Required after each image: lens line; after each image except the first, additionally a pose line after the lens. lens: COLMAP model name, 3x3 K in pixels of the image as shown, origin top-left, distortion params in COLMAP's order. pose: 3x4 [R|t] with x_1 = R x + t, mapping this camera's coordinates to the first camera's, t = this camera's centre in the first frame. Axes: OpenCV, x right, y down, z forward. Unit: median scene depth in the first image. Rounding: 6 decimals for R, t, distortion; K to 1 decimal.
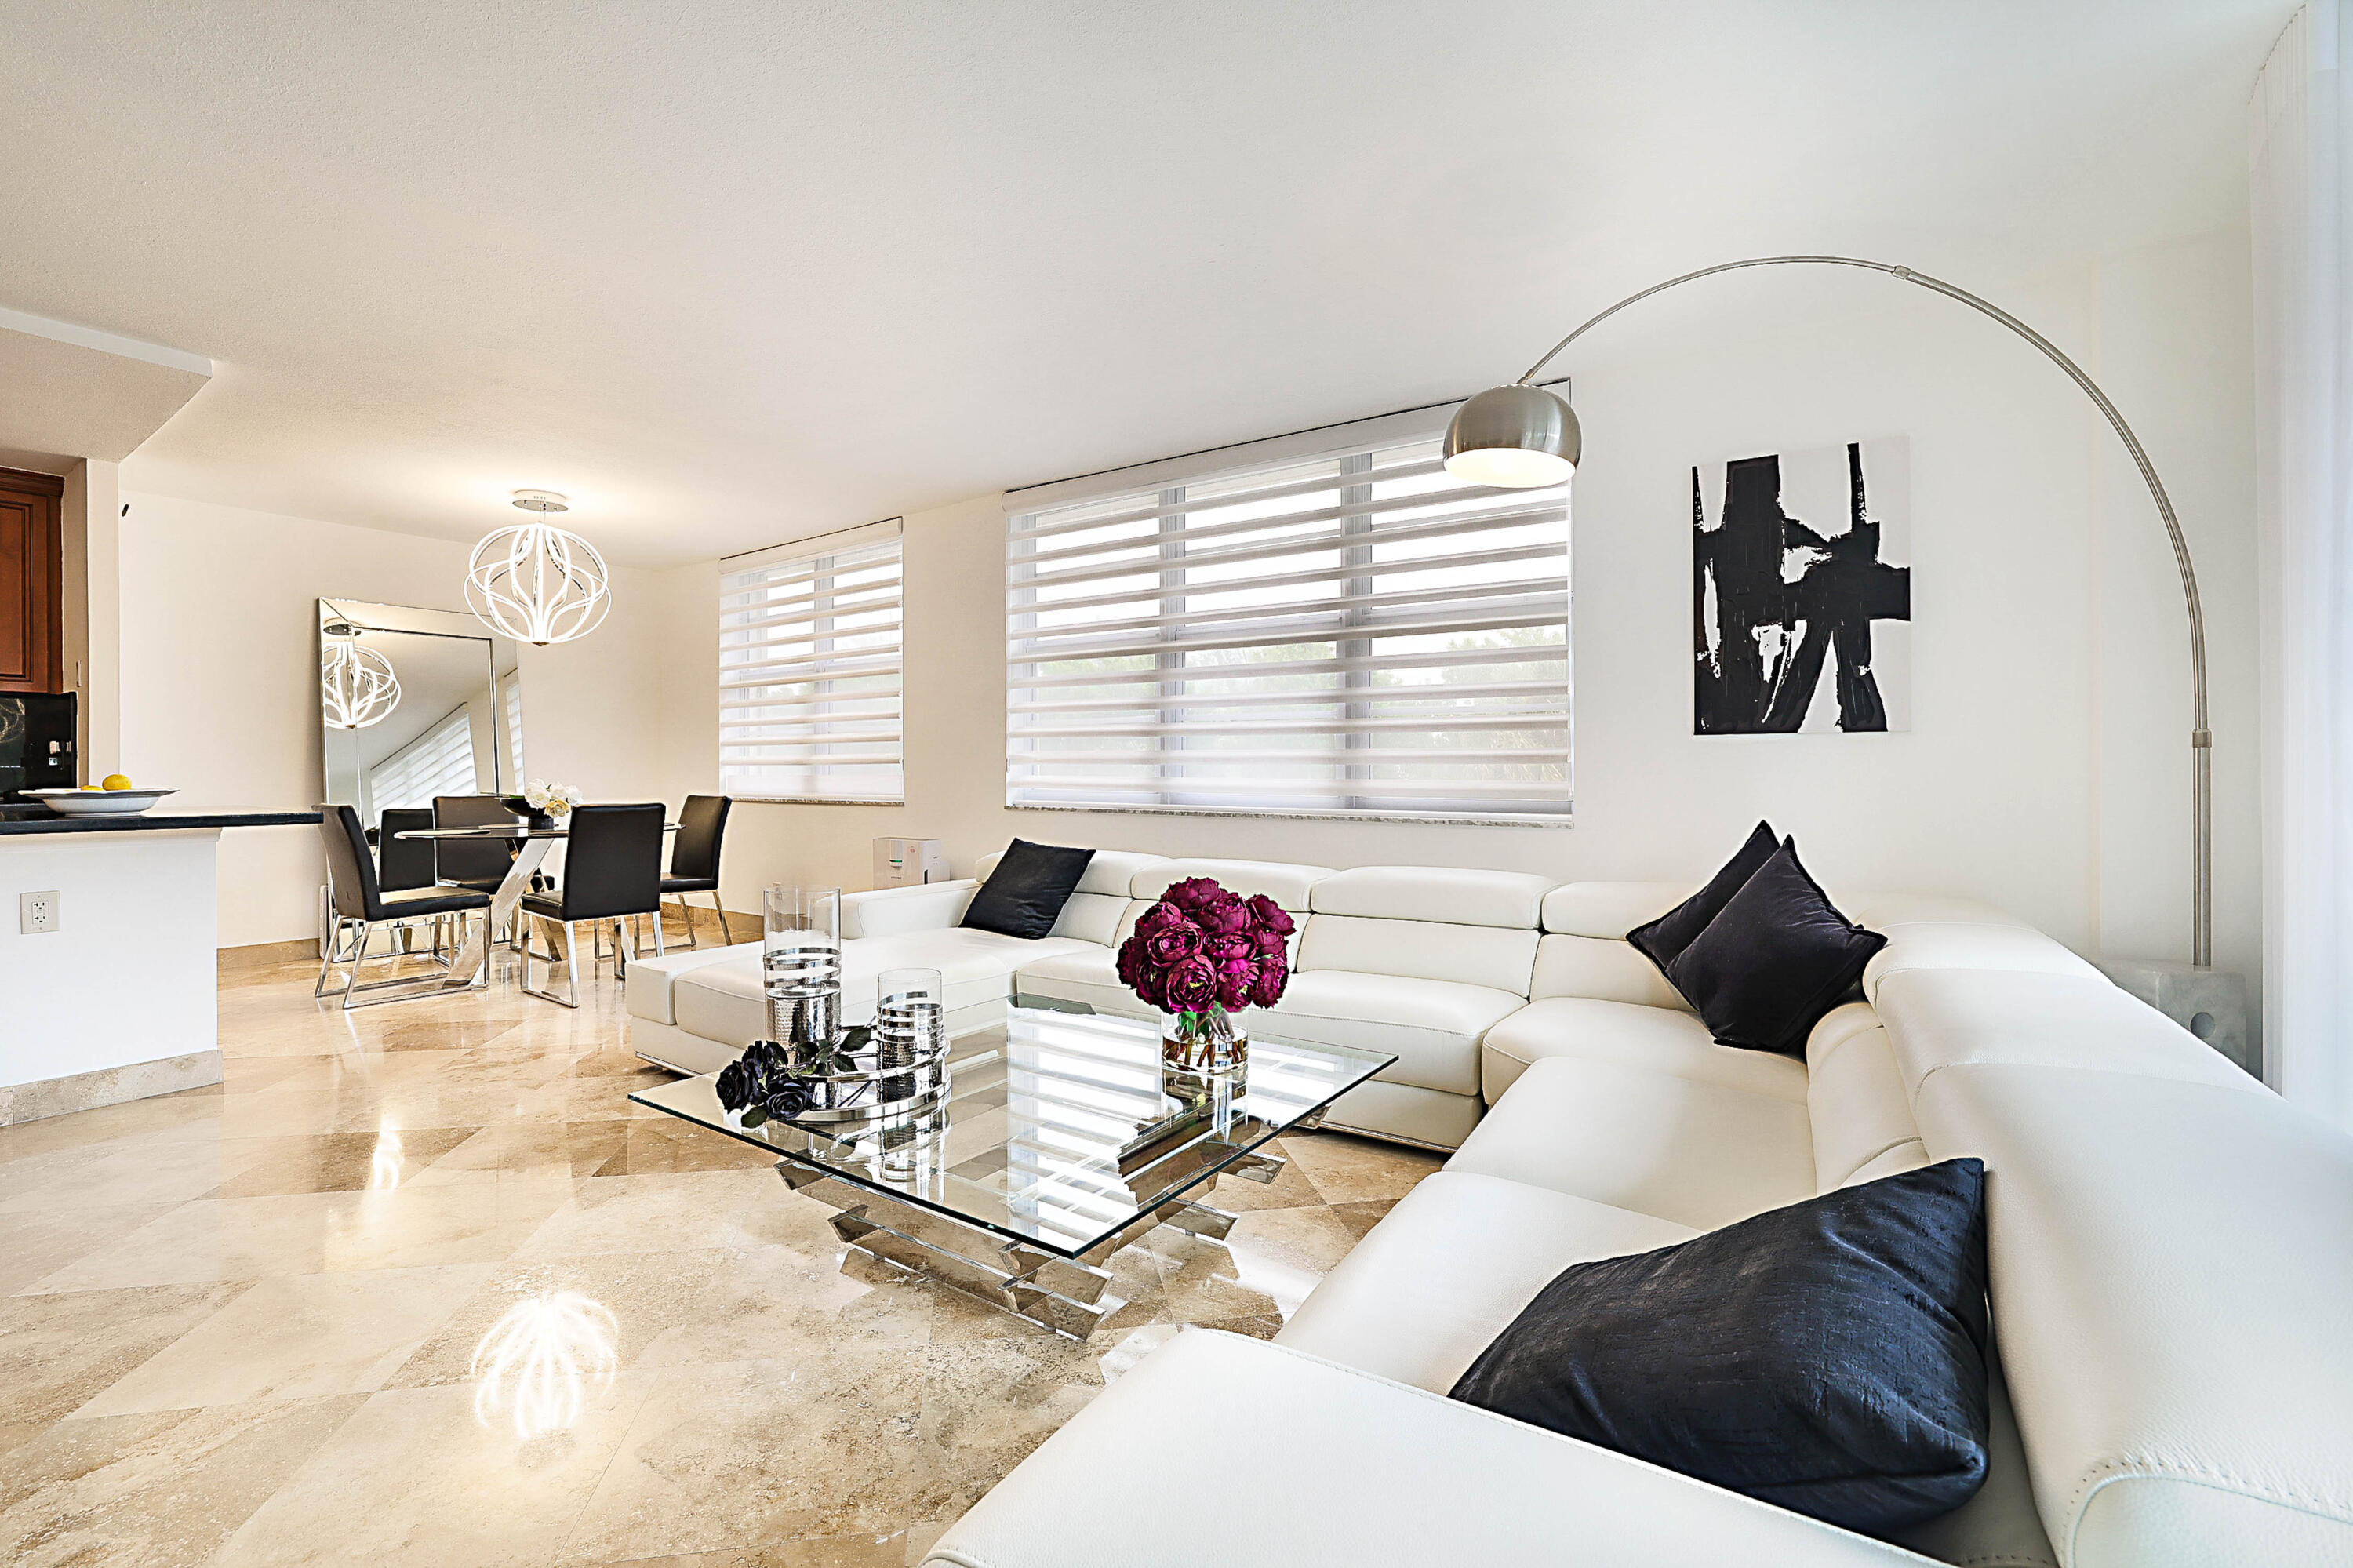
lens RADIAL K [[1006.5, 0, 1175.5], [0, 1006.5, 766.1], [0, 0, 1]] dist [-0.032025, 0.008715]
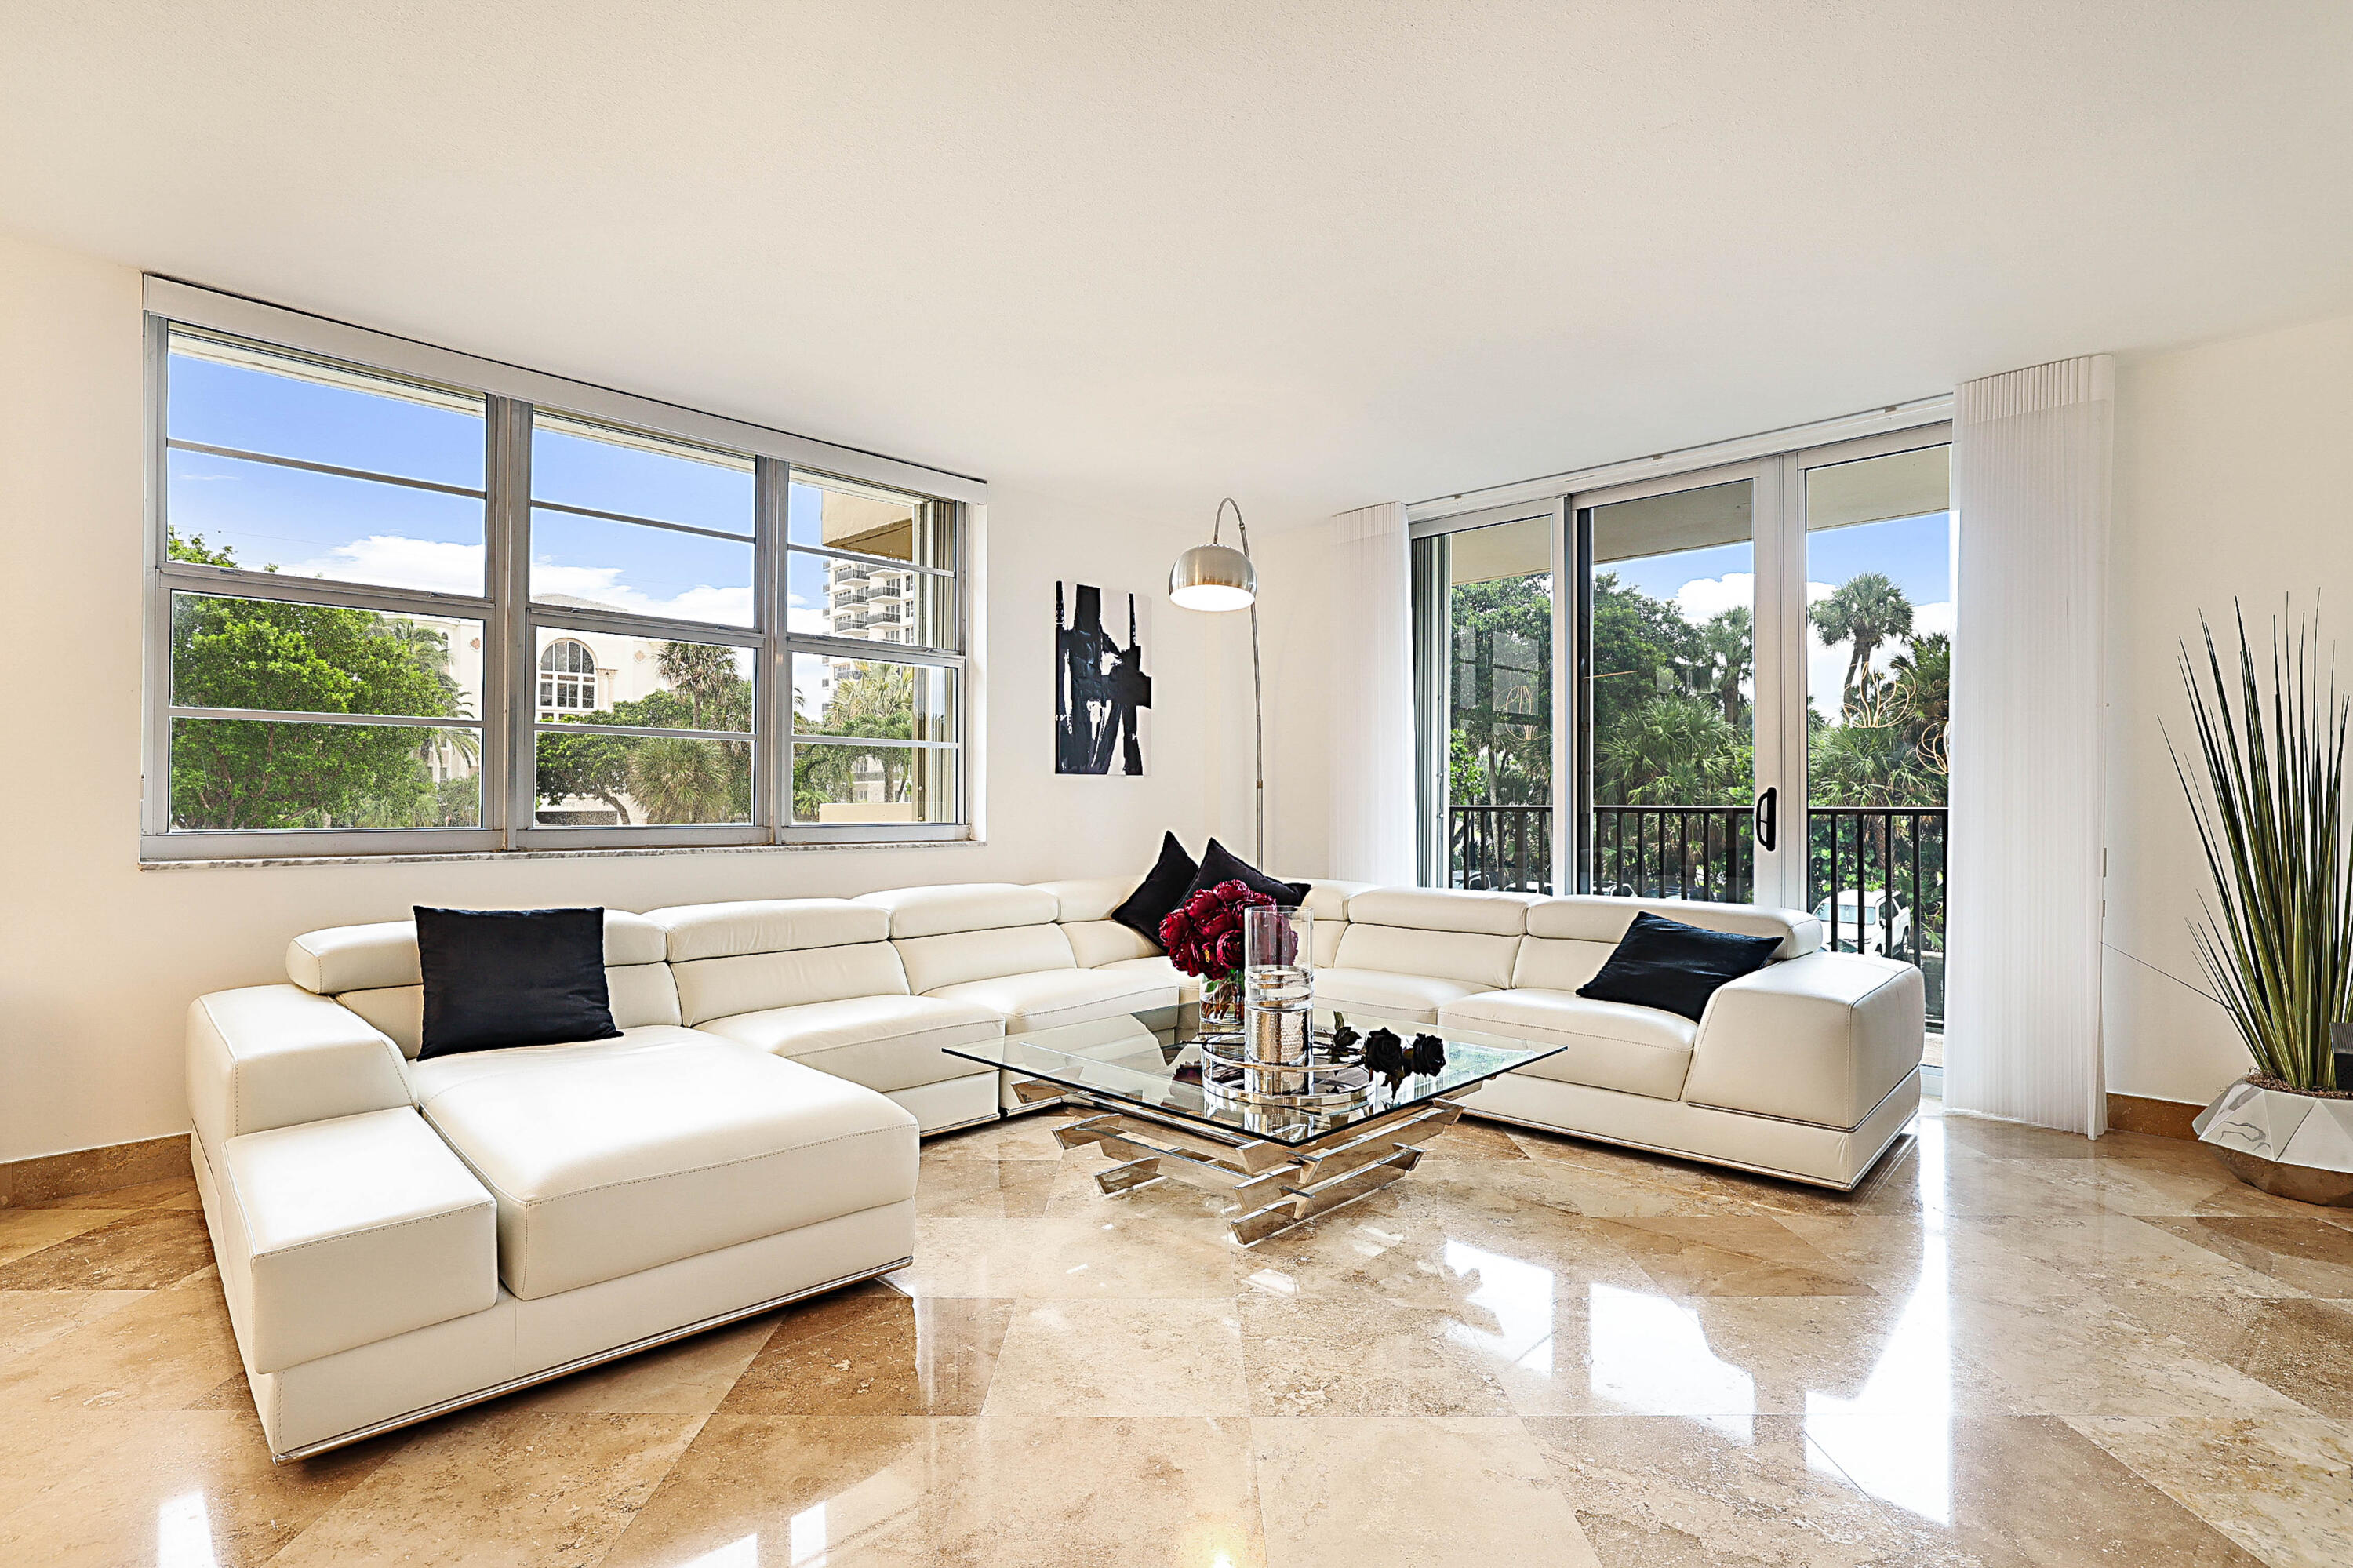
lens RADIAL K [[1132.6, 0, 1141.3], [0, 1132.6, 791.7], [0, 0, 1]] dist [-0.023702, 0.005376]
pose [[0.197502, 0.009699, 0.980254, -1.065017], [-0.002267, 0.999953, -0.009437, 0.009060], [-0.980300, -0.000359, 0.197515, 0.610312]]
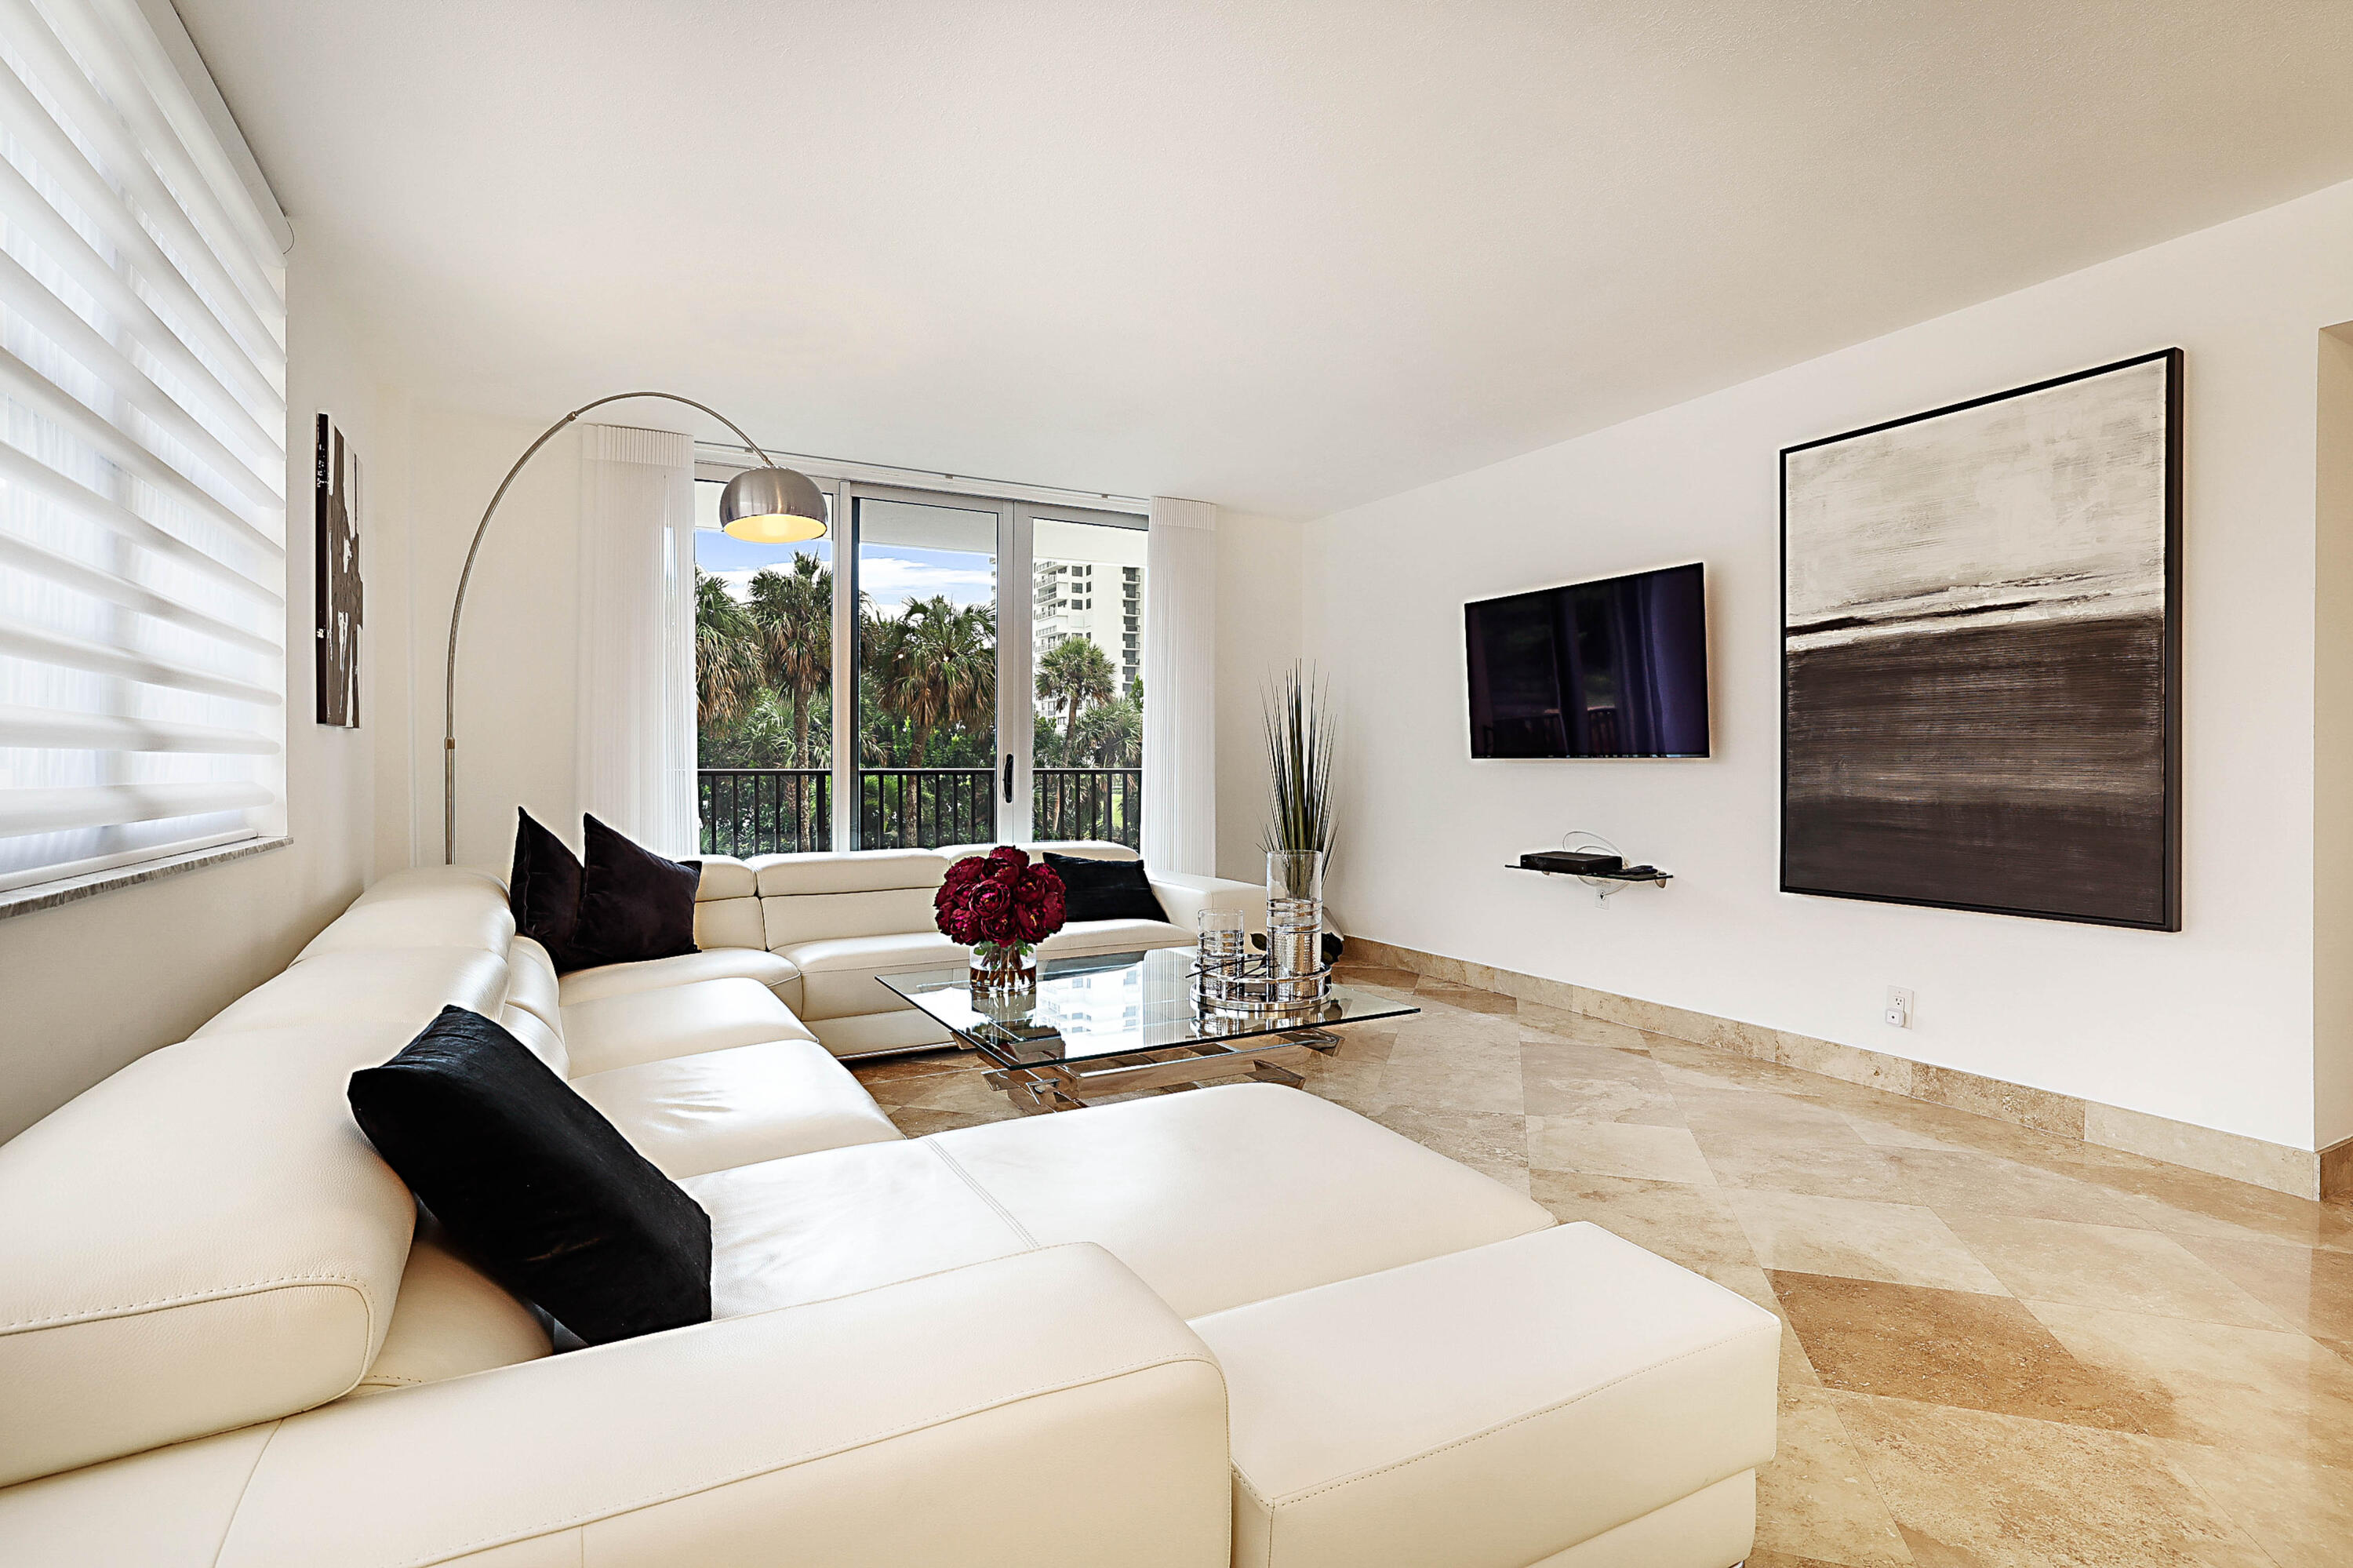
lens RADIAL K [[1132.6, 0, 1202.1], [0, 1132.6, 766.0], [0, 0, 1]] dist [-0.023702, 0.005376]
pose [[-0.895979, 0.000901, 0.444095, -0.632851], [0.000852, 1.000000, -0.000311, 0.007692], [-0.444096, 0.000100, -0.895979, 1.626364]]
